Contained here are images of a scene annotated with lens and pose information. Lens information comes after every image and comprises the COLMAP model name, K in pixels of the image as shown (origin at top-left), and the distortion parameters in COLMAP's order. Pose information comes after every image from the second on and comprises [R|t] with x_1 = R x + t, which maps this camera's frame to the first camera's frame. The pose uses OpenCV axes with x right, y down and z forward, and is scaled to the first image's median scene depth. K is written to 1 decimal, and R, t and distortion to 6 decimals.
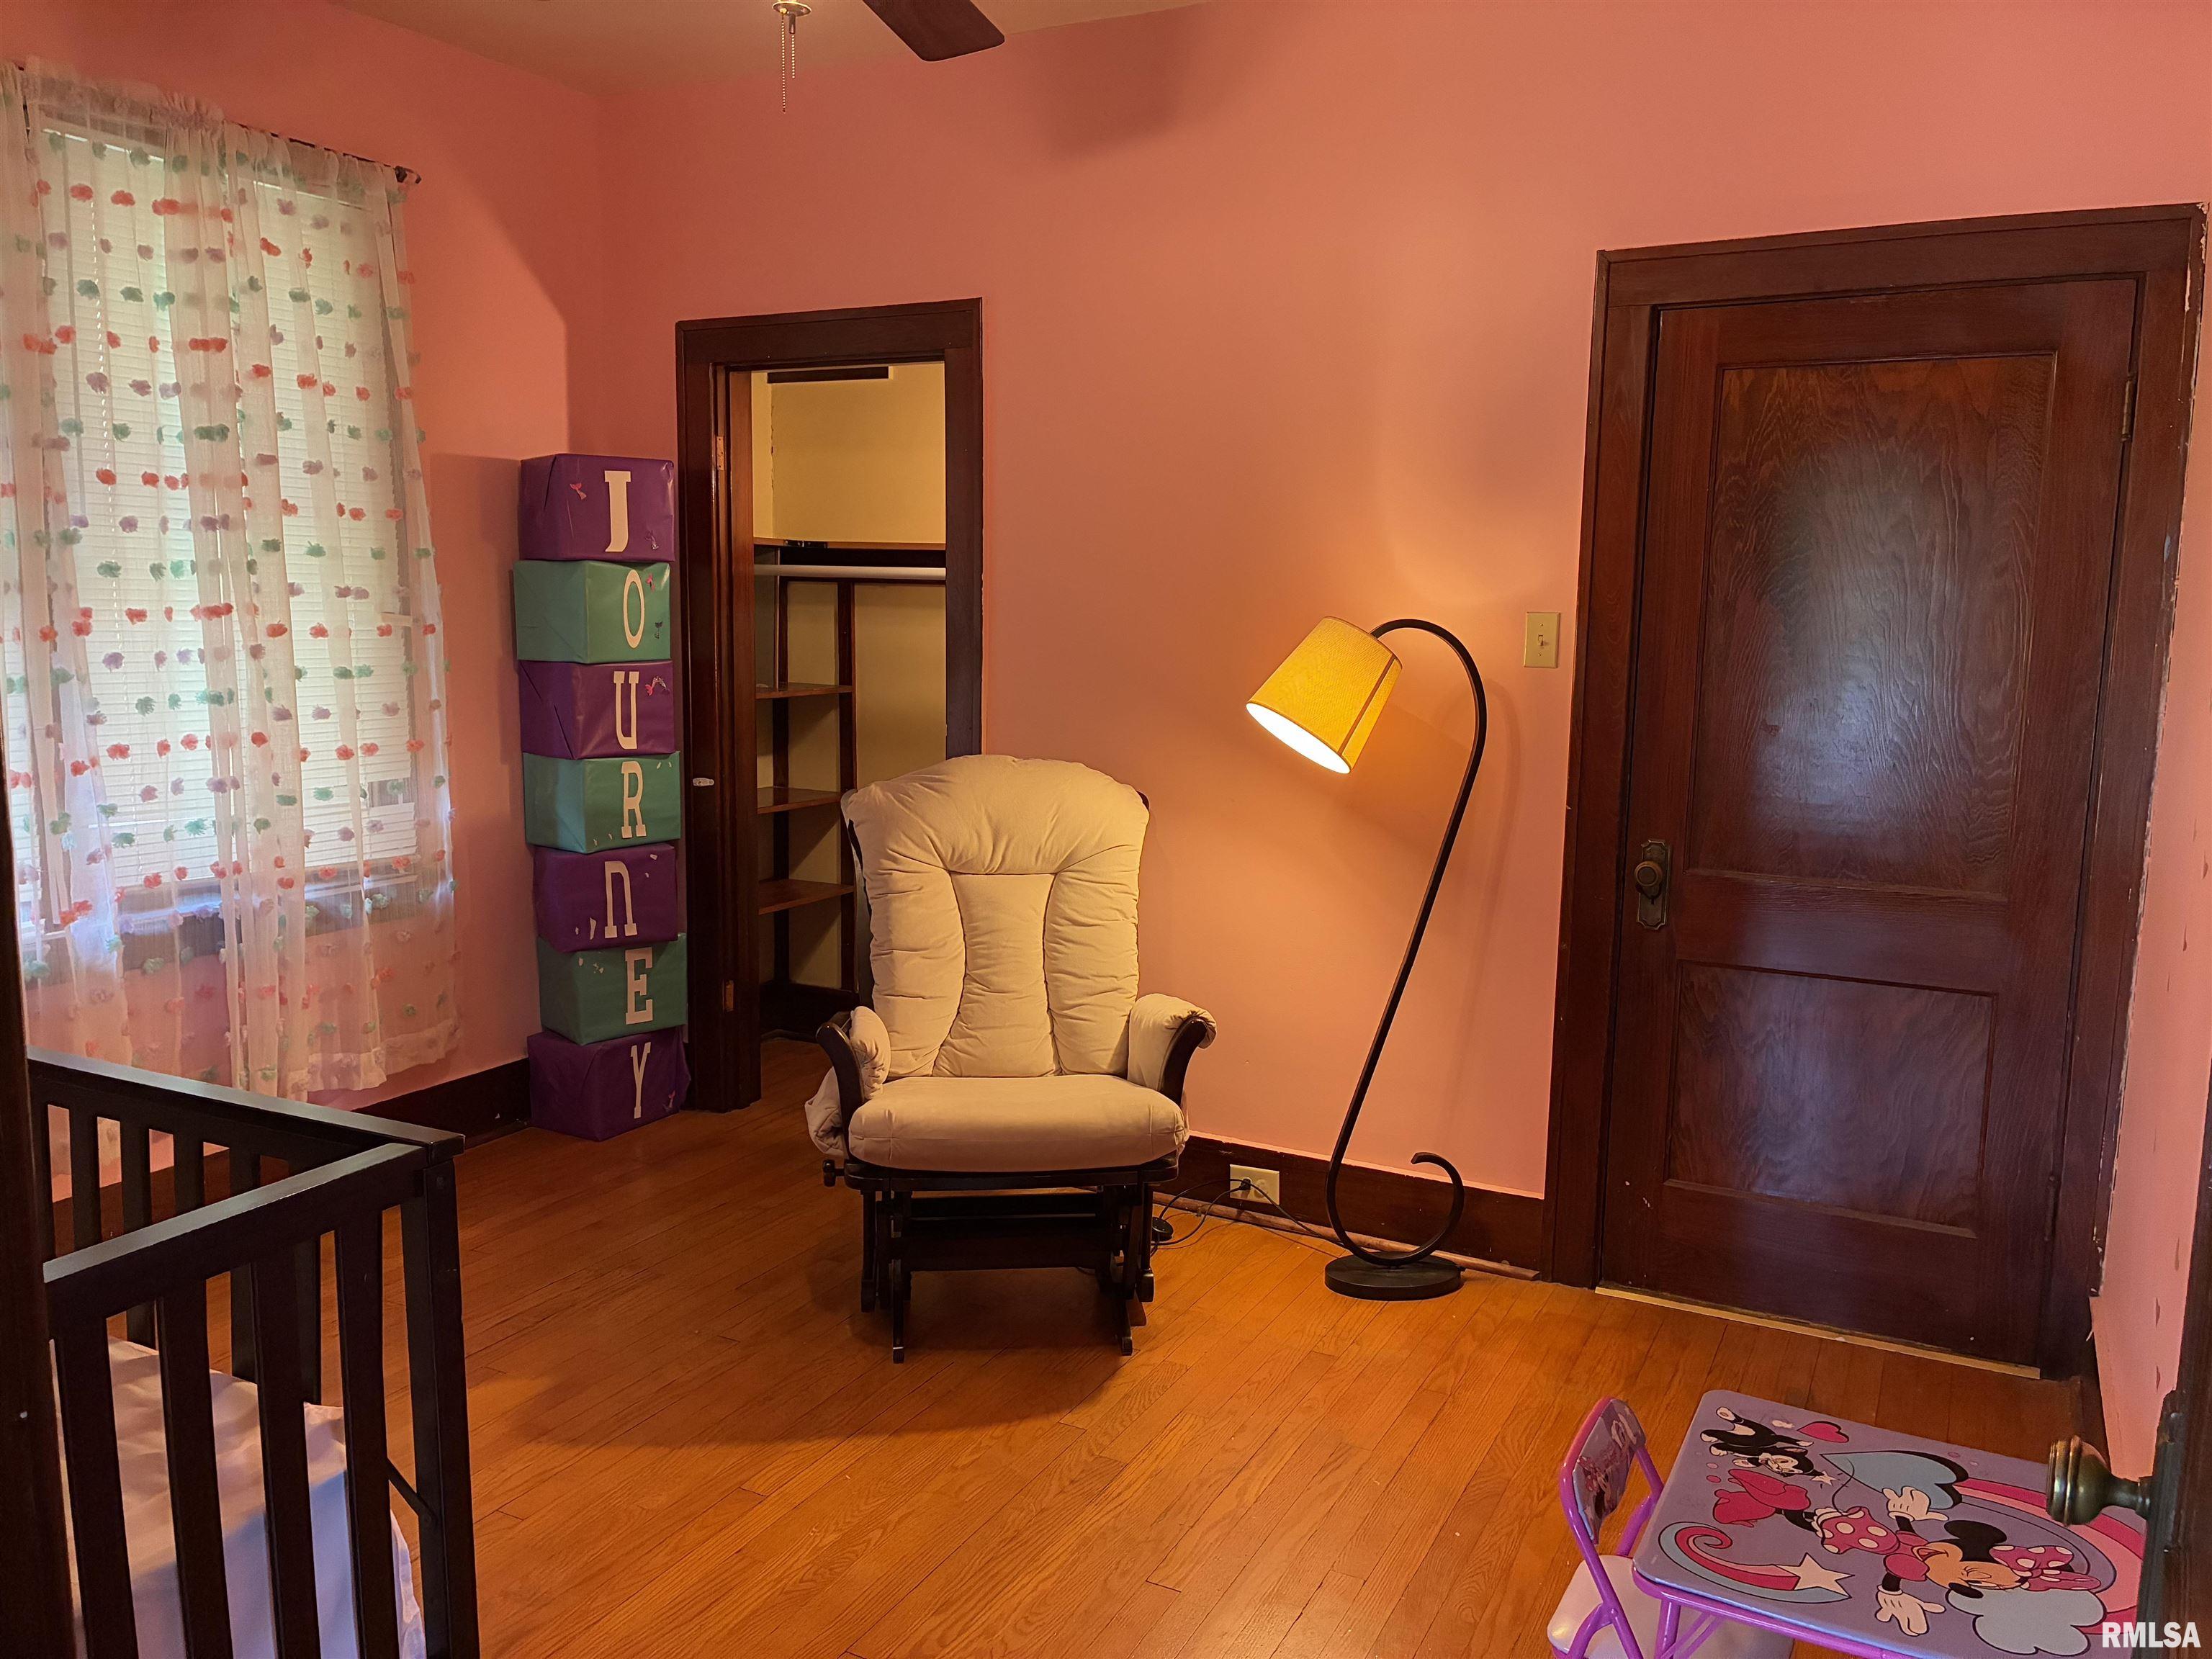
lens RADIAL K [[1685.5, 0, 1106.8], [0, 1685.5, 831.2], [0, 0, 1]] dist [0.054424, -0.068433]
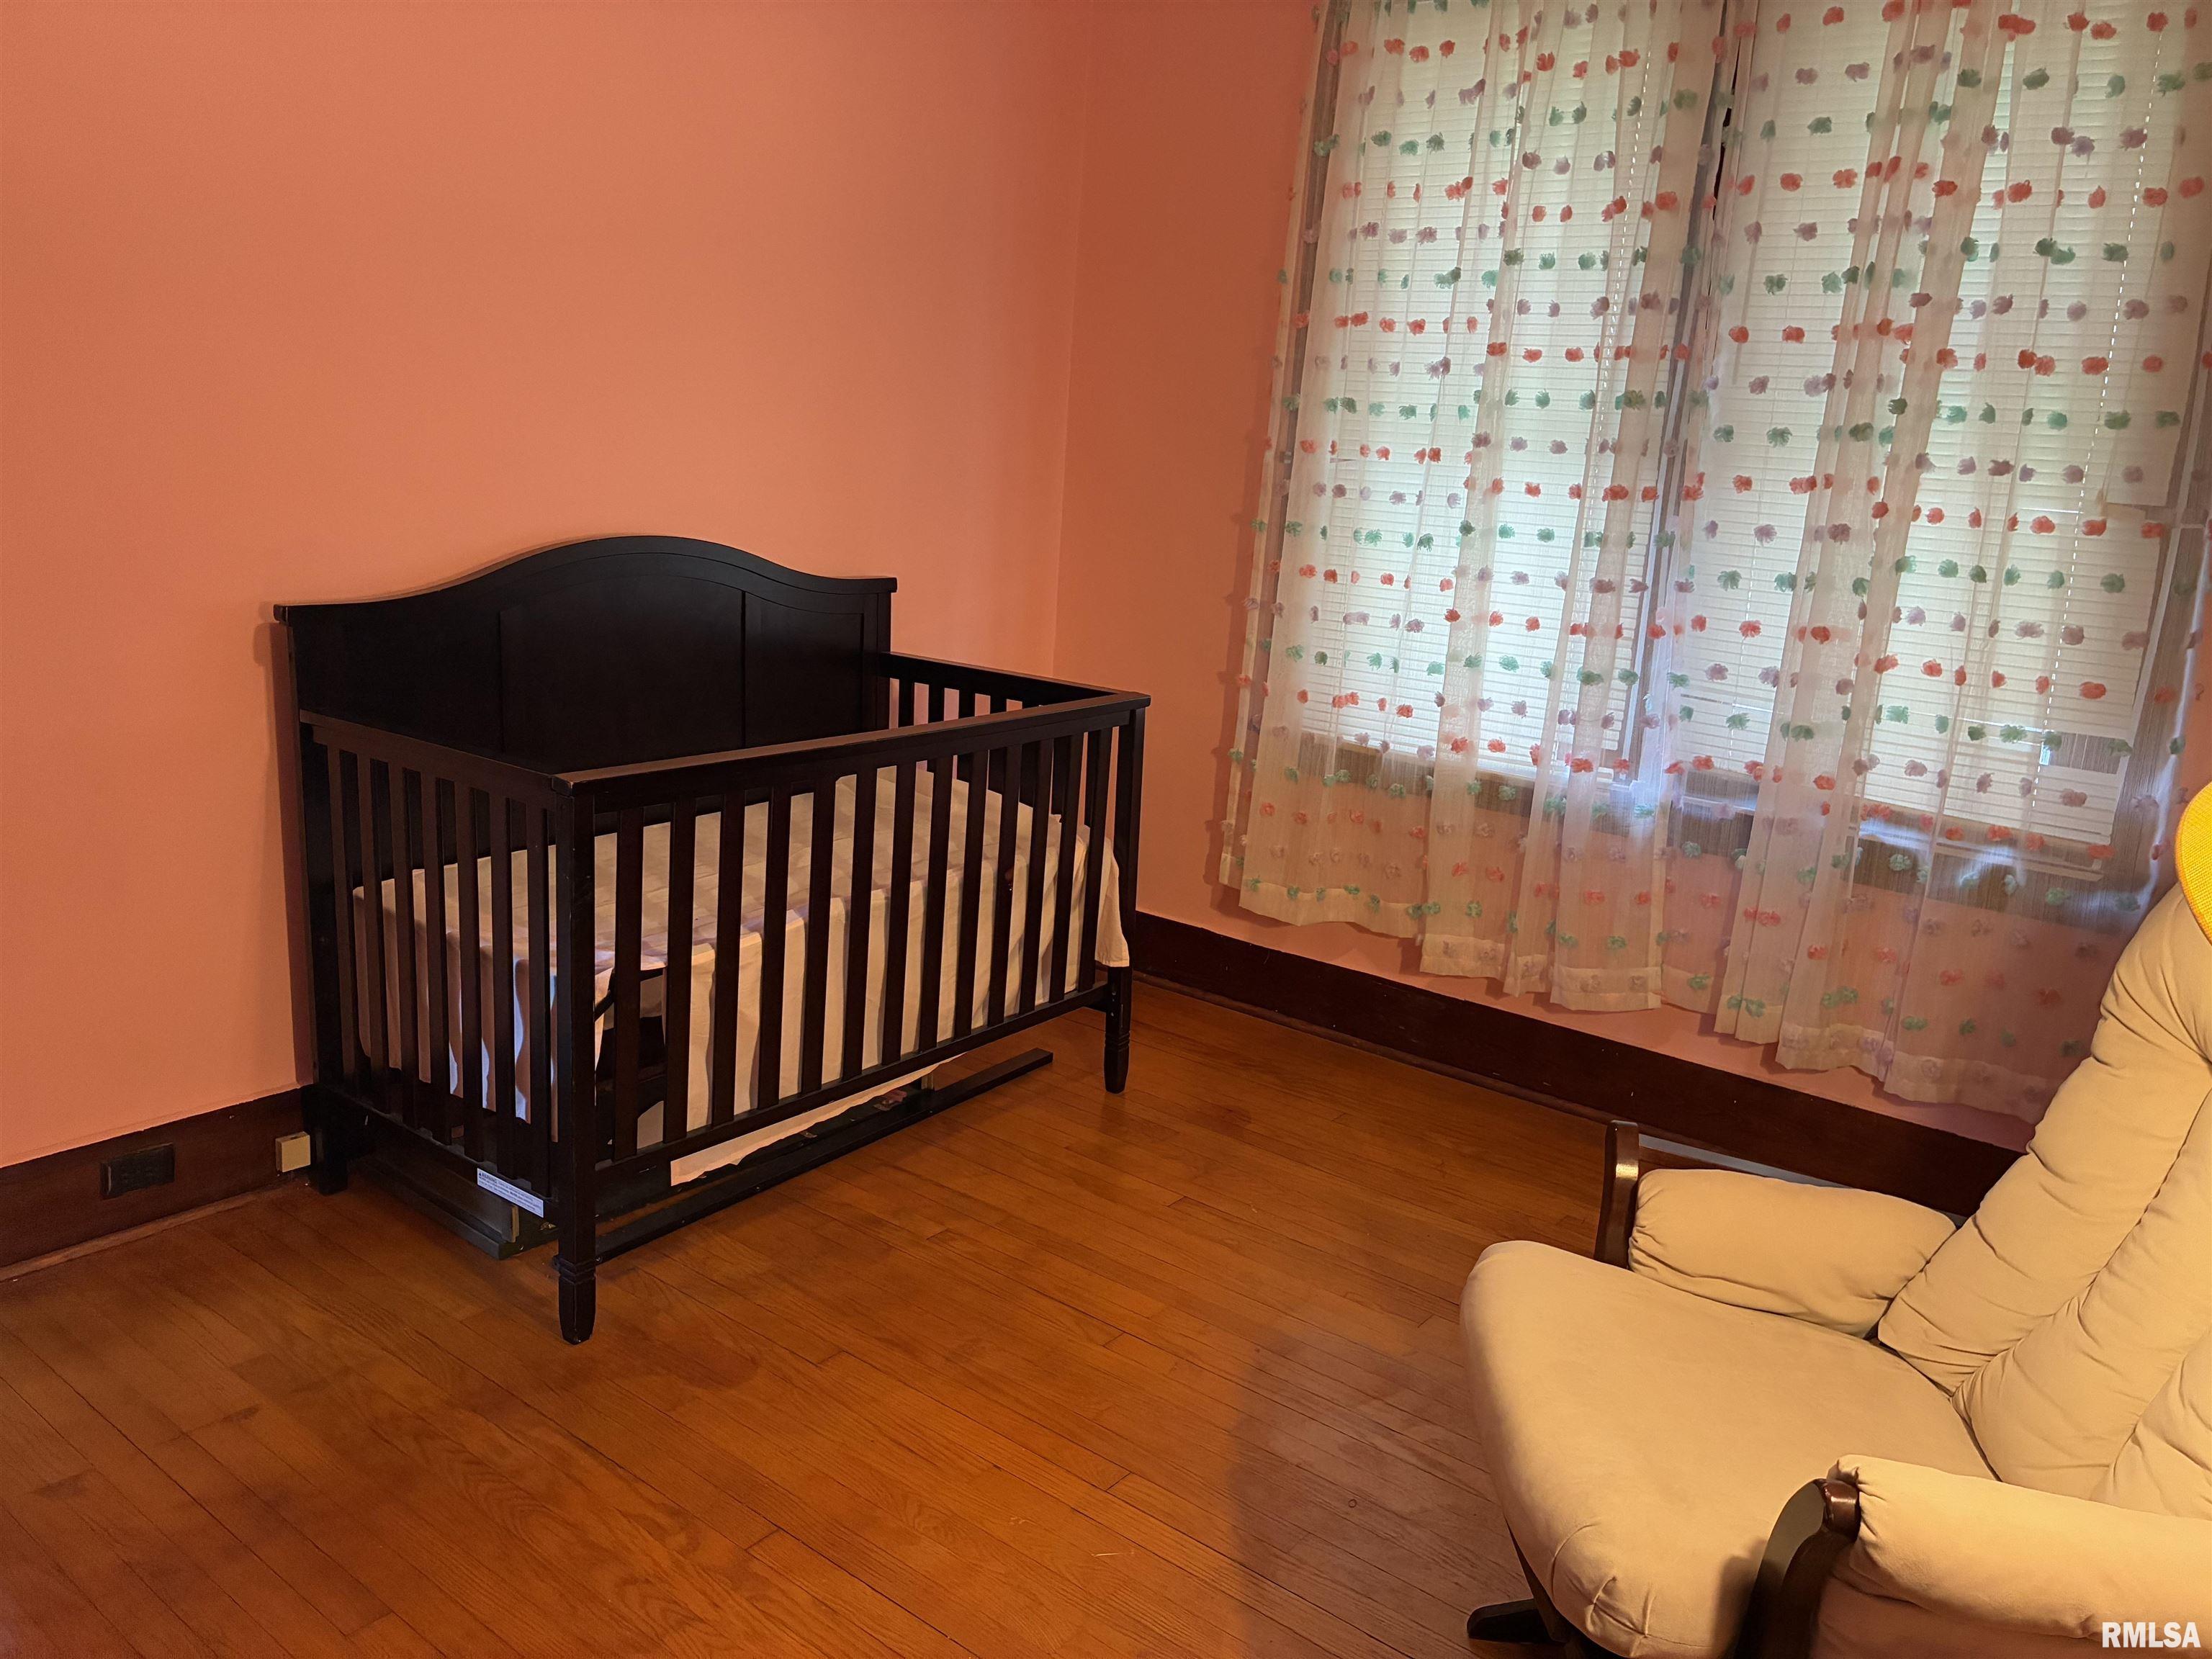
lens RADIAL K [[1685.5, 0, 1104.3], [0, 1685.5, 834.1], [0, 0, 1]] dist [0.054424, -0.068433]
pose [[-0.180914, 0.207638, -0.961331, 0.397695], [-0.194290, 0.950651, 0.241895, -0.090925], [0.964117, 0.230539, -0.131644, 0.747651]]
